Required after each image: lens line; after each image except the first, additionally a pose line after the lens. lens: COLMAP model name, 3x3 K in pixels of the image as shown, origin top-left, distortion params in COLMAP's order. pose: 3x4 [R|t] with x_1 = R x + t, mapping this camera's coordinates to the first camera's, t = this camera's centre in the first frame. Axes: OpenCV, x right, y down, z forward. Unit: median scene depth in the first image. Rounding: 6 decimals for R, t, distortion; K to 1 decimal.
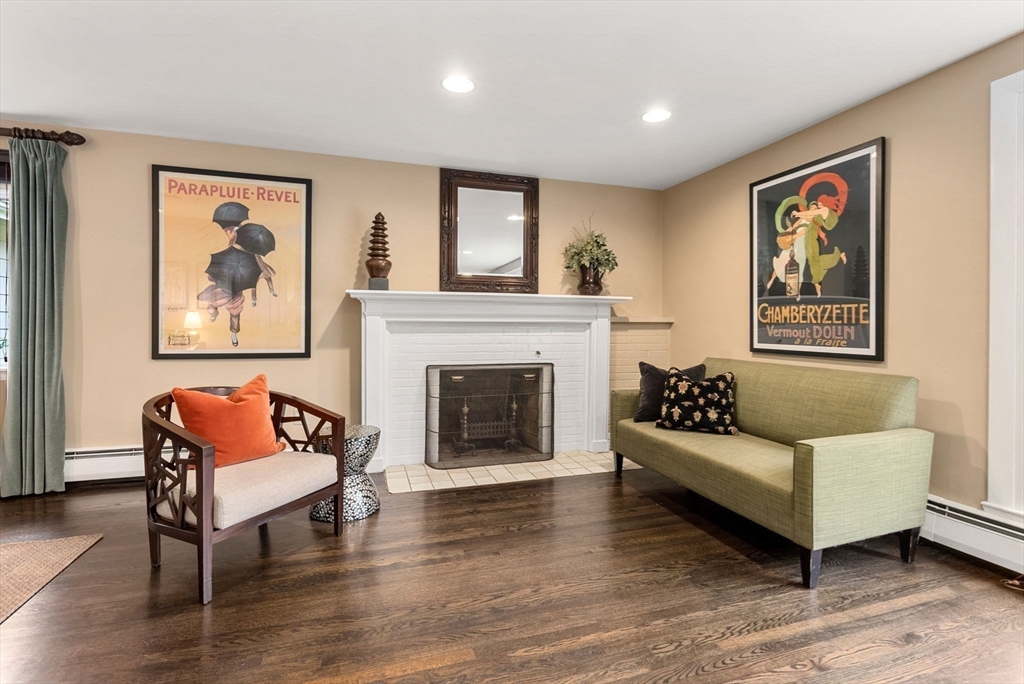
lens RADIAL K [[479.0, 0, 512.6], [0, 479.0, 329.4], [0, 0, 1]] dist [-0.004058, 0.002833]
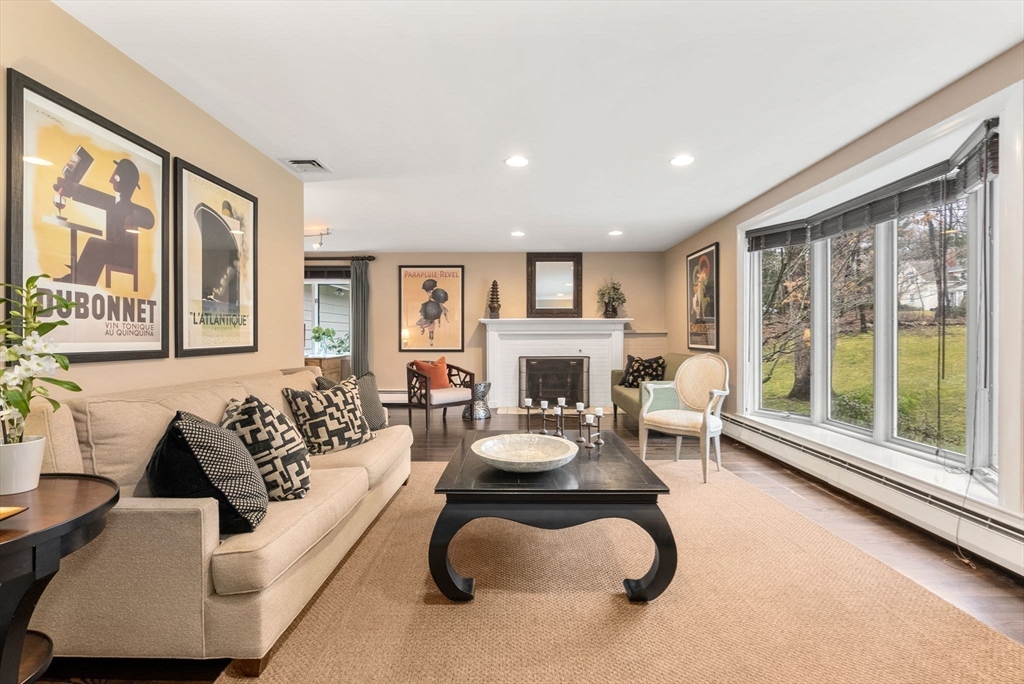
lens RADIAL K [[479.0, 0, 510.0], [0, 479.0, 341.7], [0, 0, 1]] dist [-0.004058, 0.002833]
pose [[0.945552, -0.003124, -0.325456, 0.451369], [0.004697, 0.999981, 0.004045, 0.008352], [0.325437, -0.005353, 0.945549, -0.916384]]
